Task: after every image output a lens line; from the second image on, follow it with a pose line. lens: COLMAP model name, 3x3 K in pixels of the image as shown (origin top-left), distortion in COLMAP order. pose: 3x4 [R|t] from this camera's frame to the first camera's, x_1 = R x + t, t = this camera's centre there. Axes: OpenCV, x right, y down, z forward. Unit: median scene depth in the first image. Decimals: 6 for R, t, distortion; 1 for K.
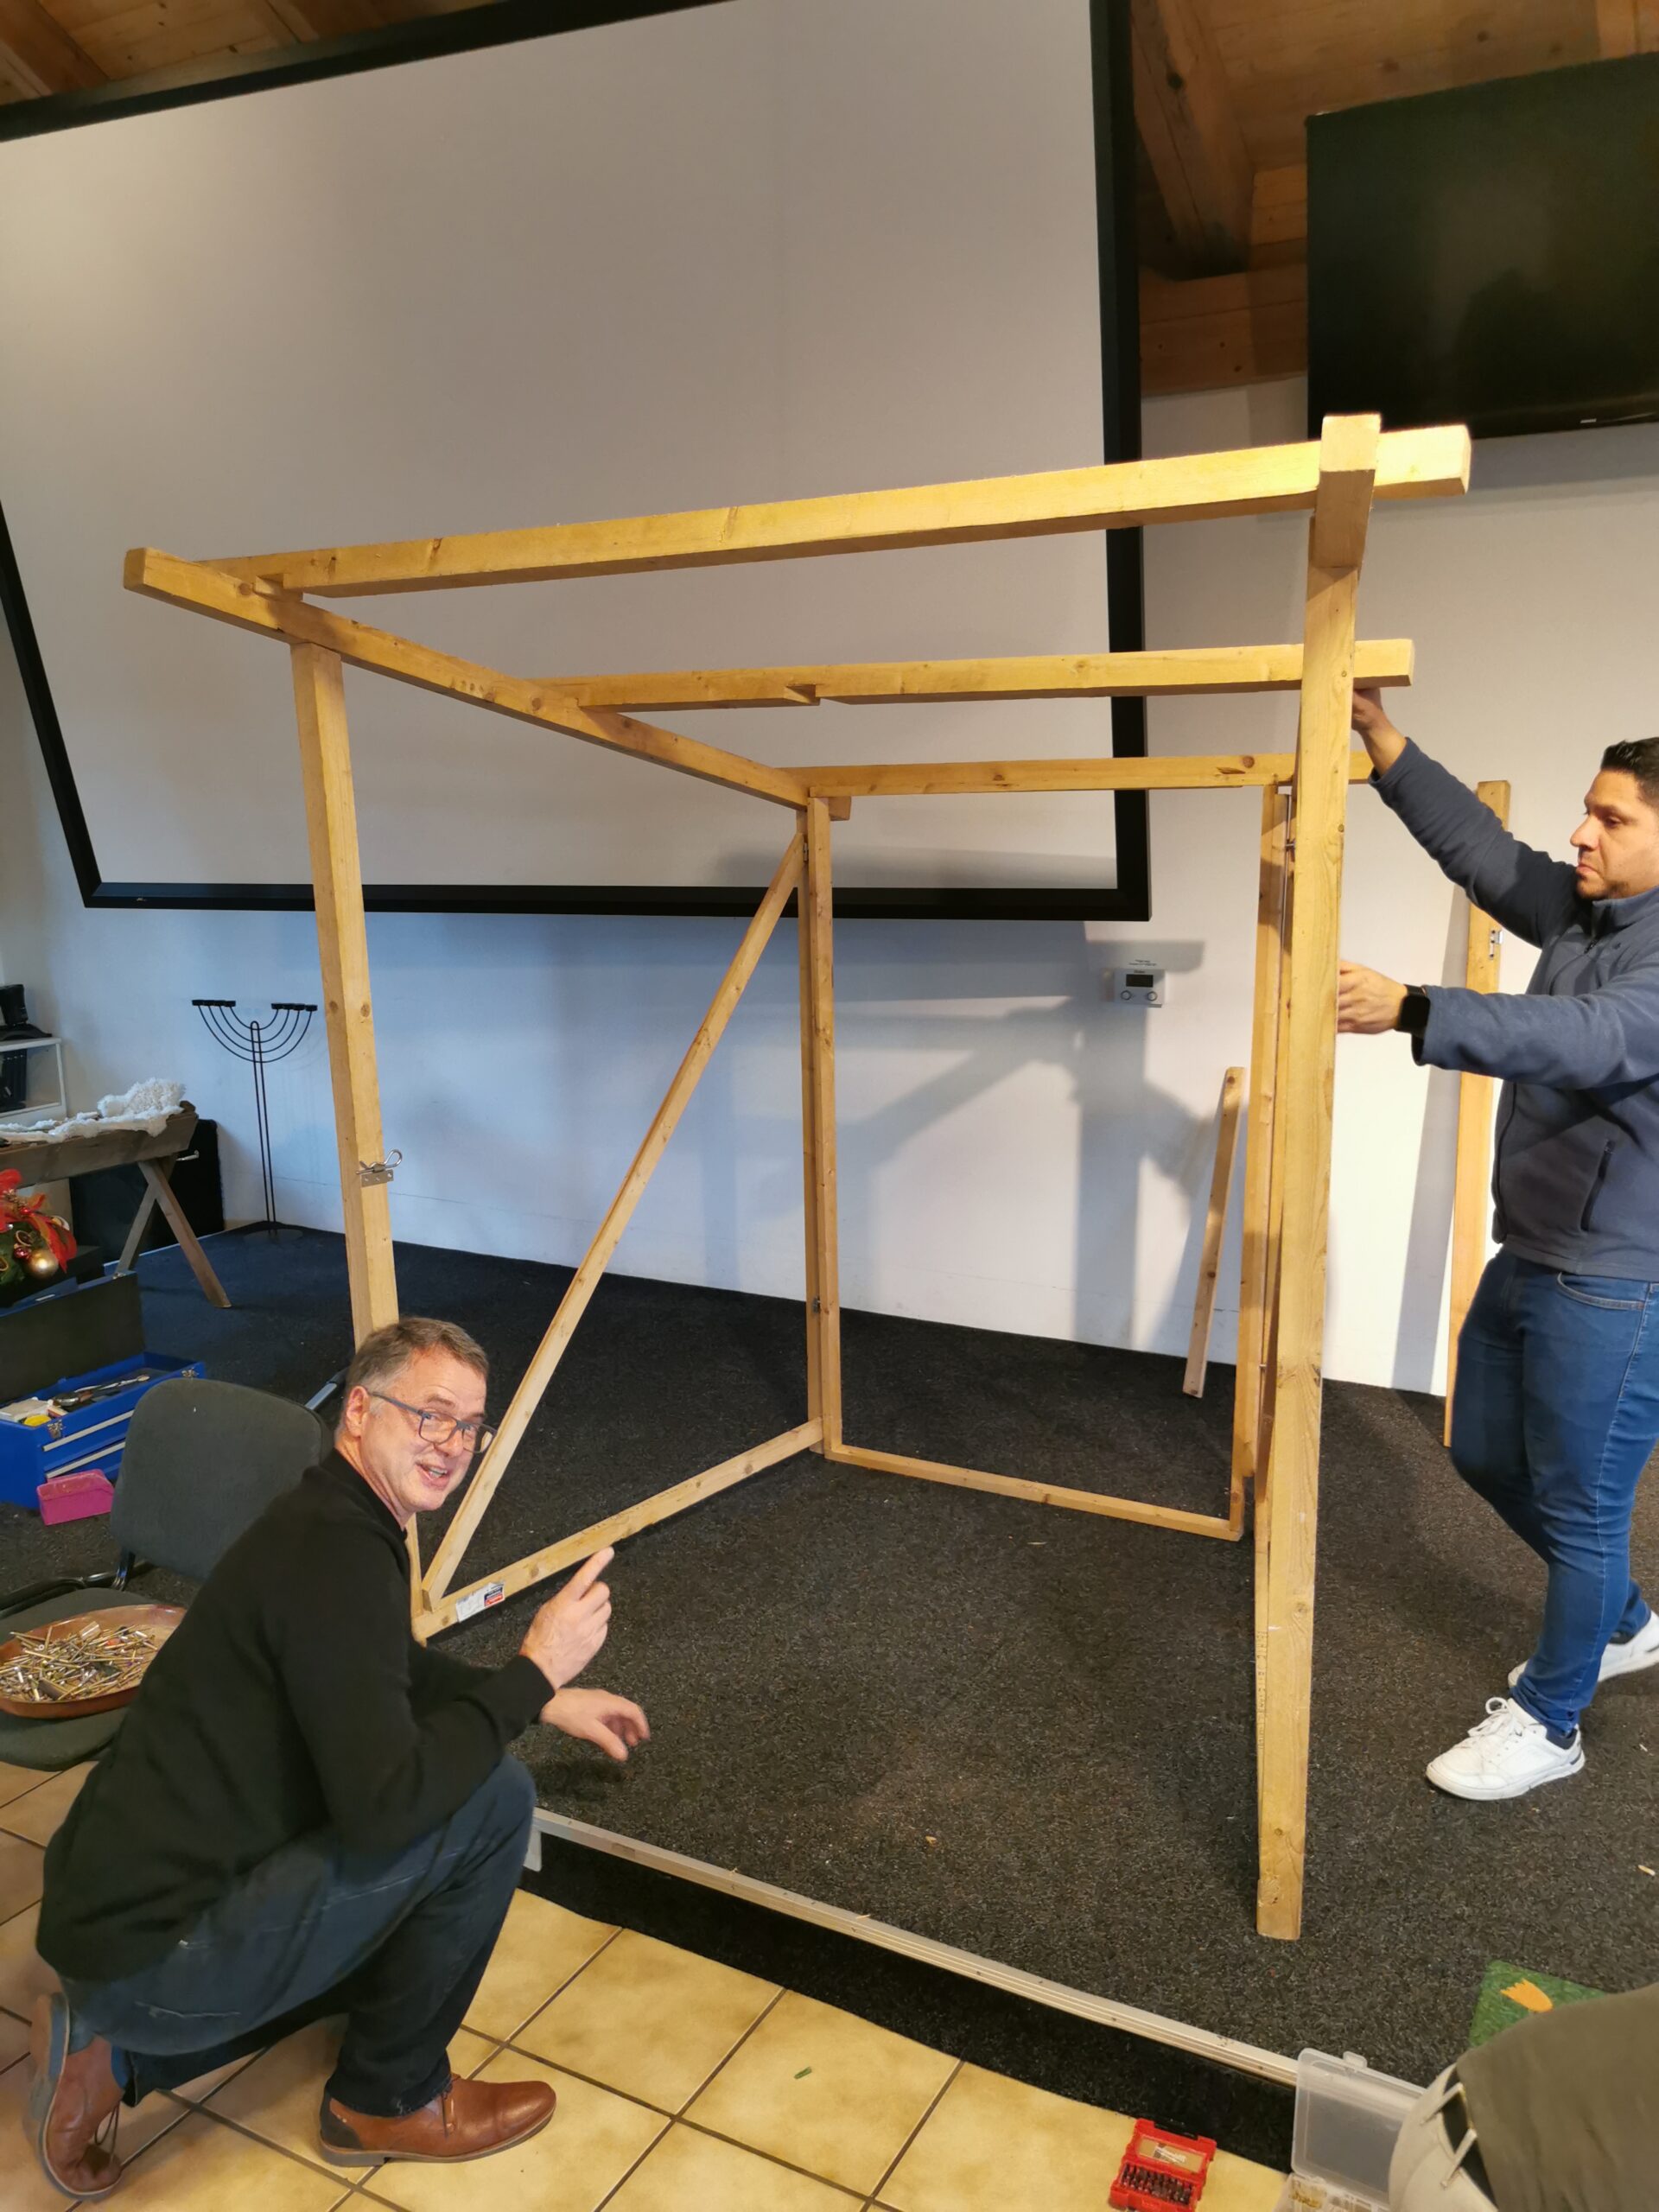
lens RADIAL K [[1723.2, 0, 816.3], [0, 1723.2, 1101.3], [0, 0, 1]] dist [0.048788, -0.086071]
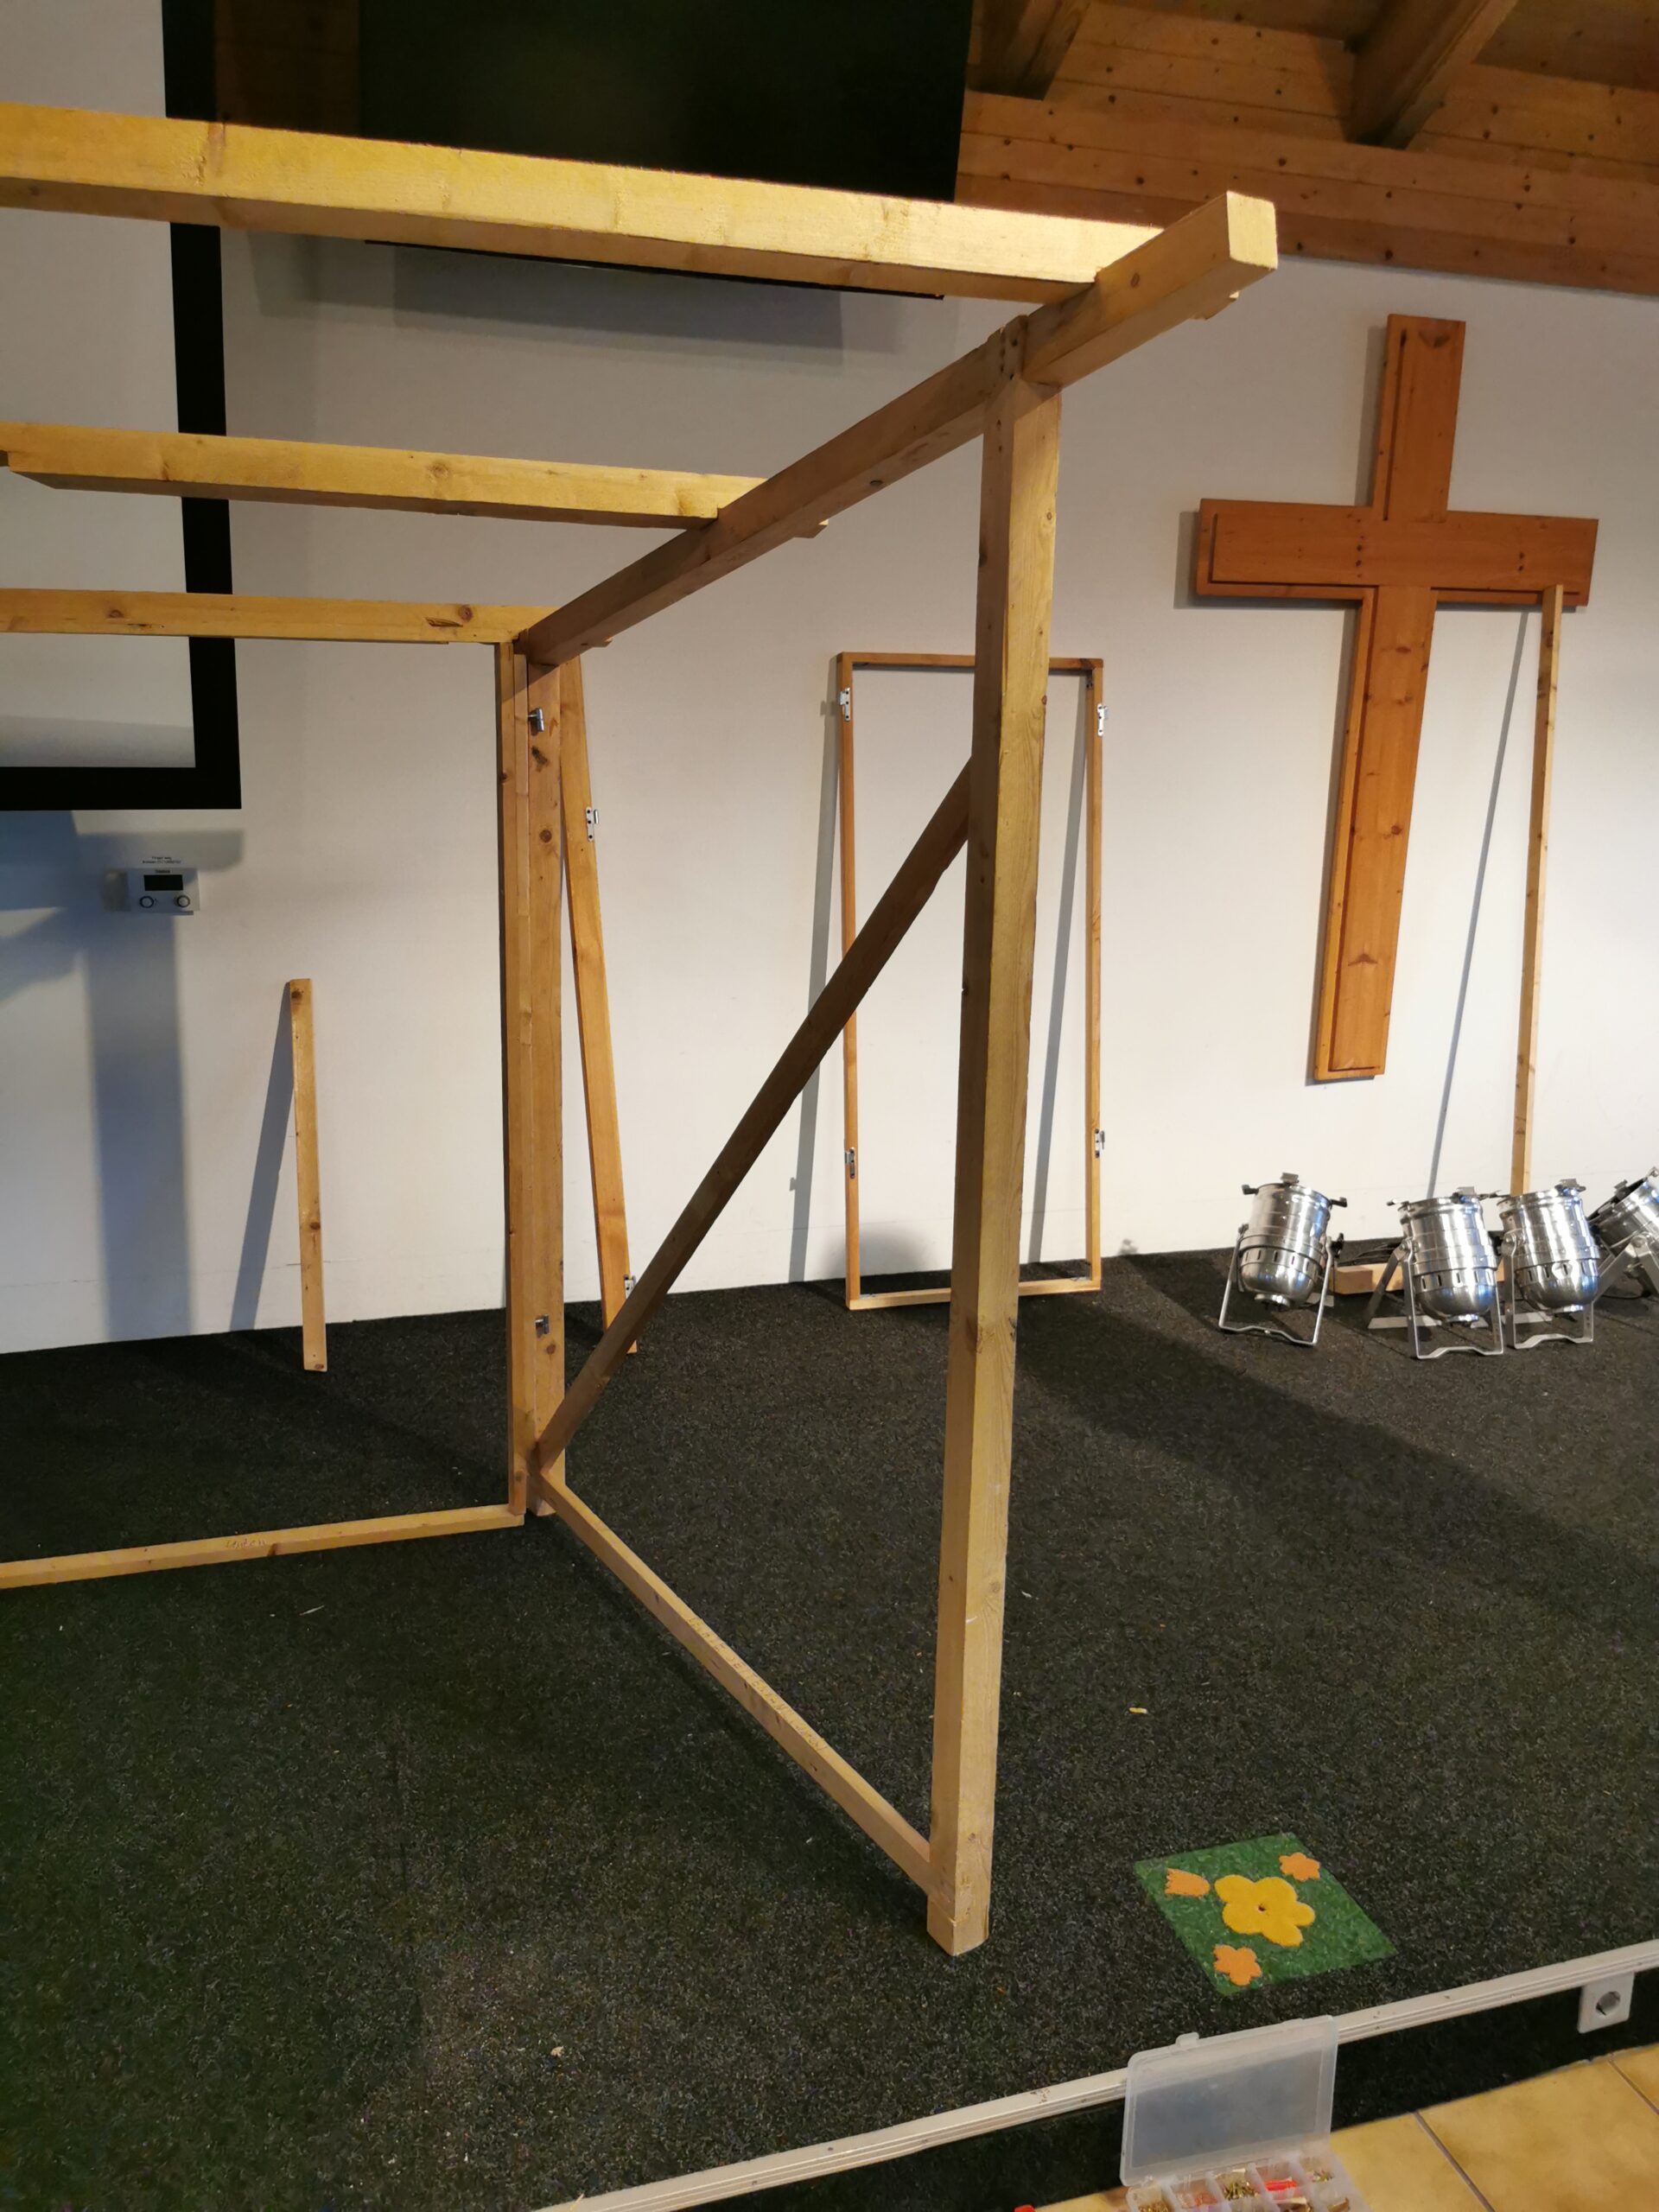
lens RADIAL K [[1723.2, 0, 842.8], [0, 1723.2, 1085.6], [0, 0, 1]] dist [0.048788, -0.086071]
pose [[0.682774, -0.141117, 0.716872, -0.225115], [0.094173, 0.989984, 0.105186, -0.038224], [-0.724535, -0.004308, 0.689225, 0.269440]]
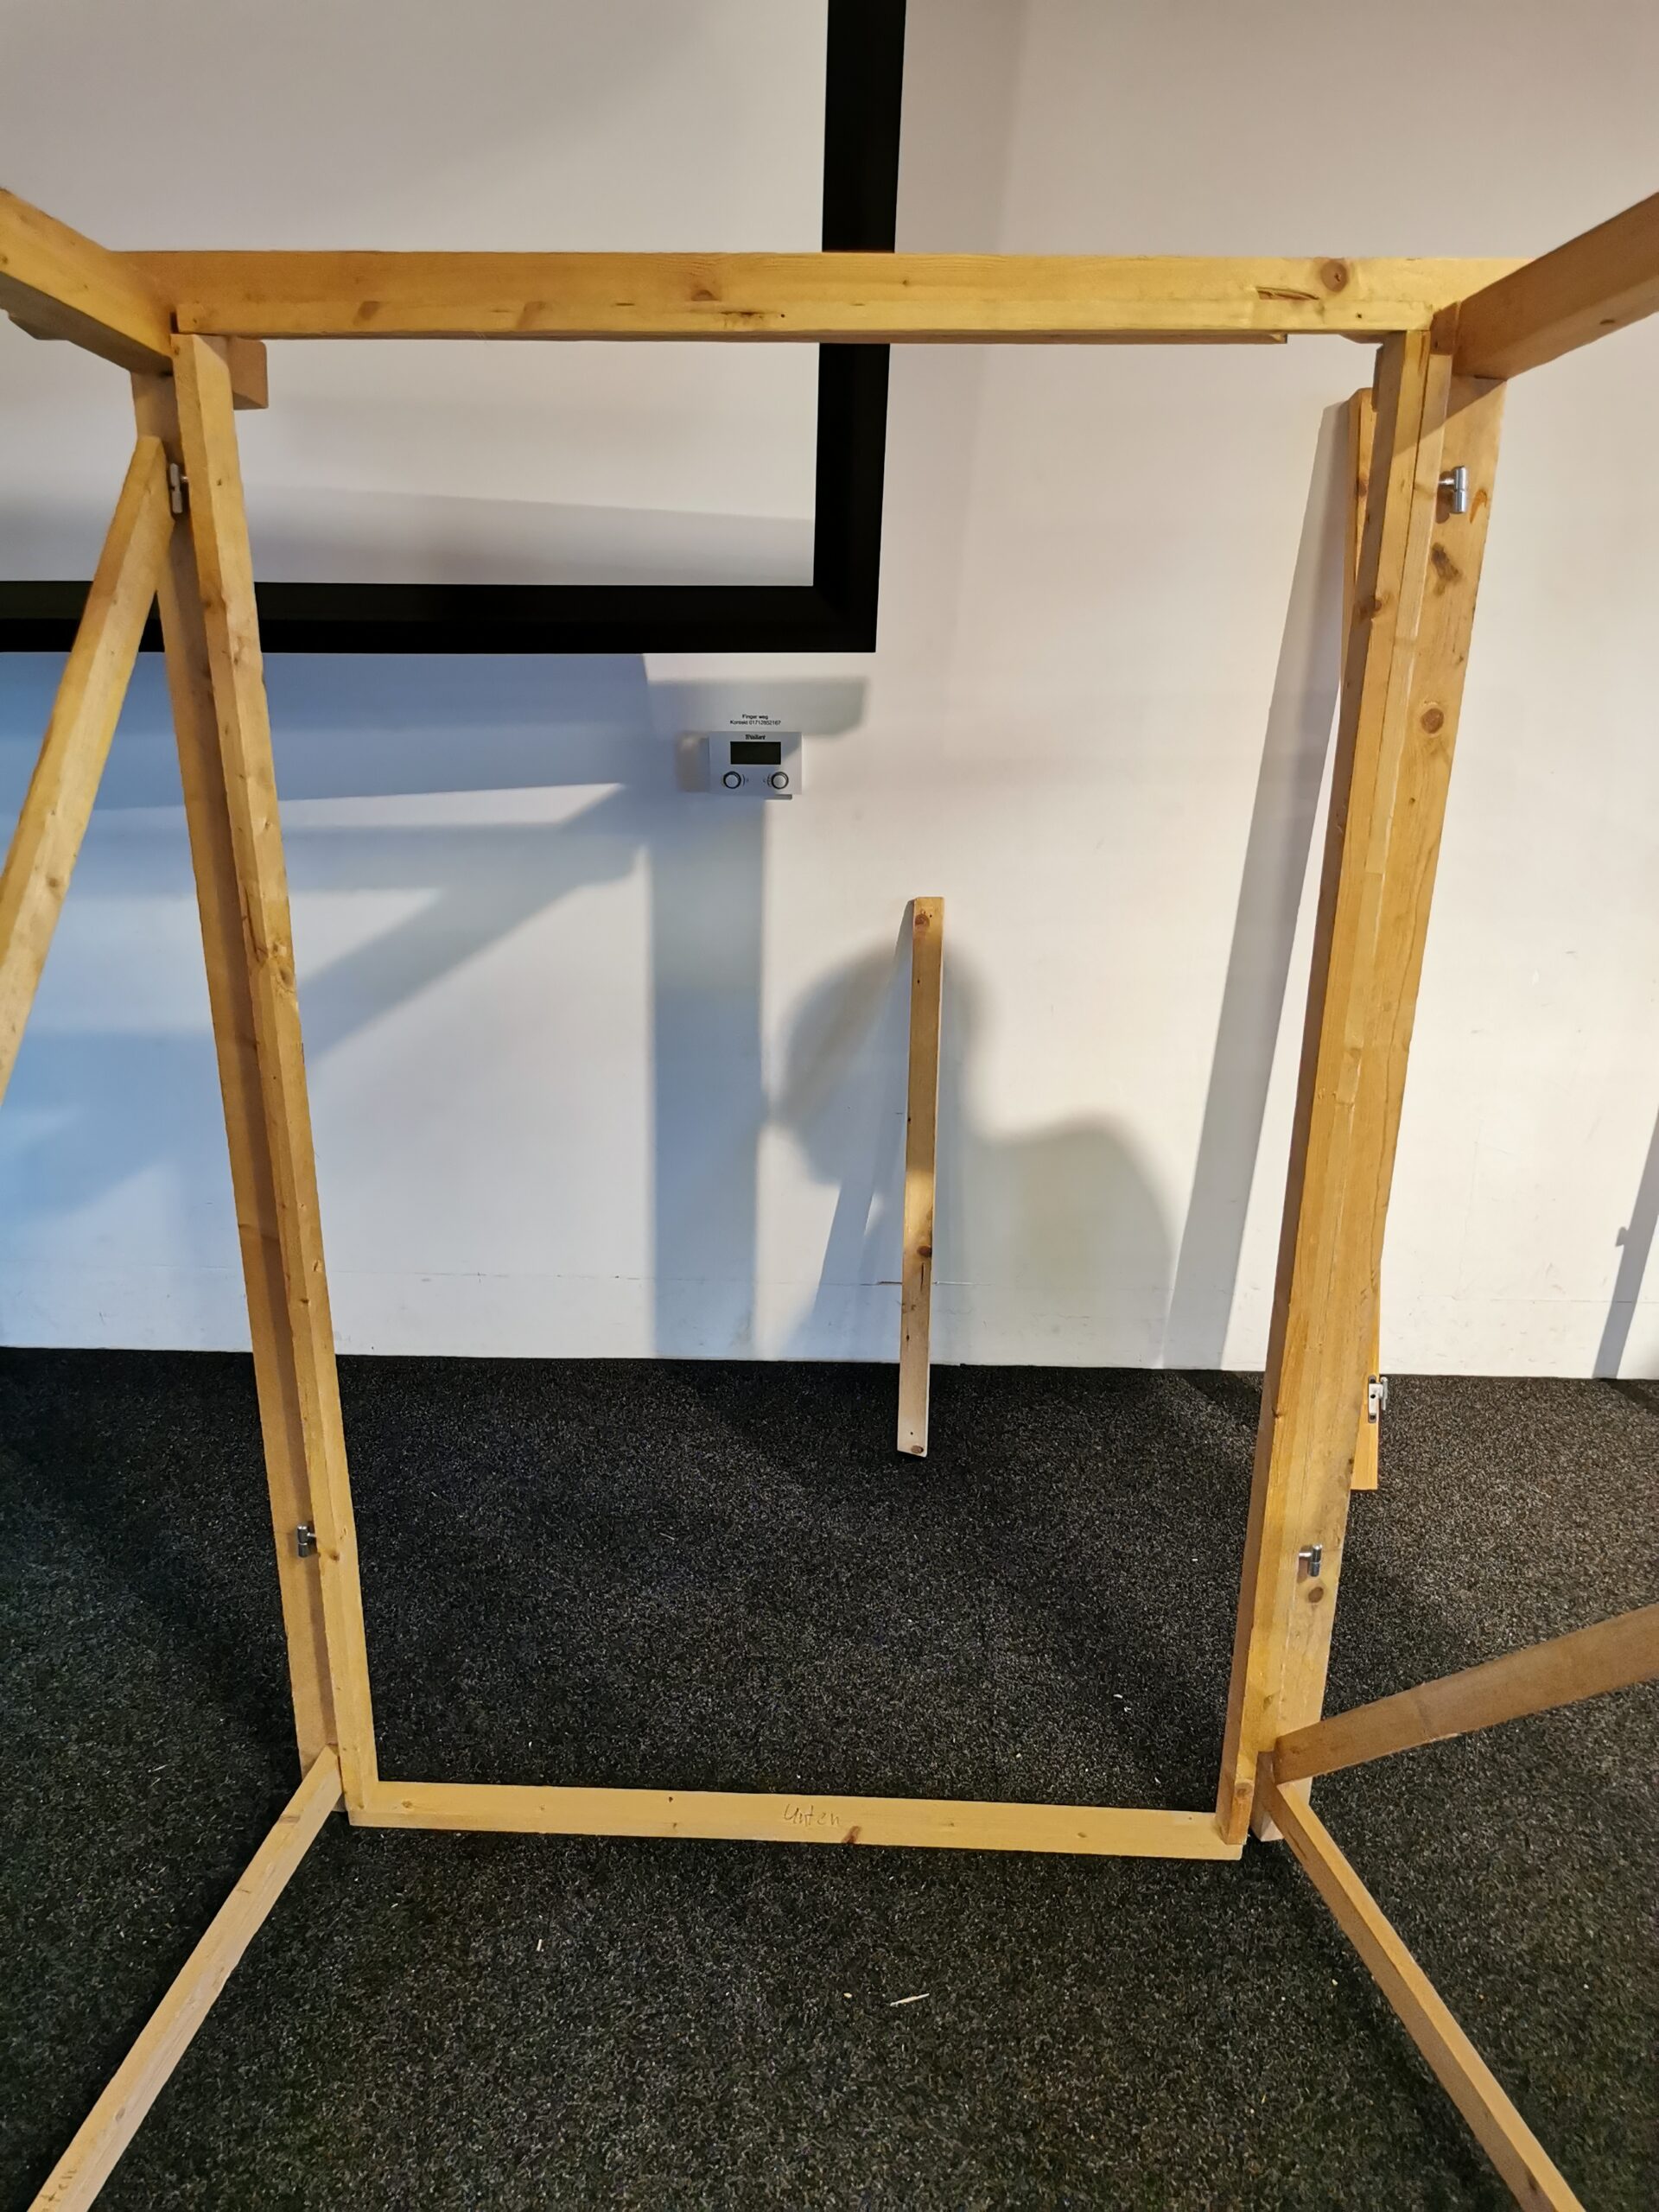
lens RADIAL K [[1723.2, 0, 830.1], [0, 1723.2, 1091.9], [0, 0, 1]] dist [0.048788, -0.086071]
pose [[0.884409, -0.138191, 0.445785, -0.067861], [0.060722, 0.981111, 0.183670, -0.076841], [-0.462746, -0.135370, 0.876094, 0.588650]]
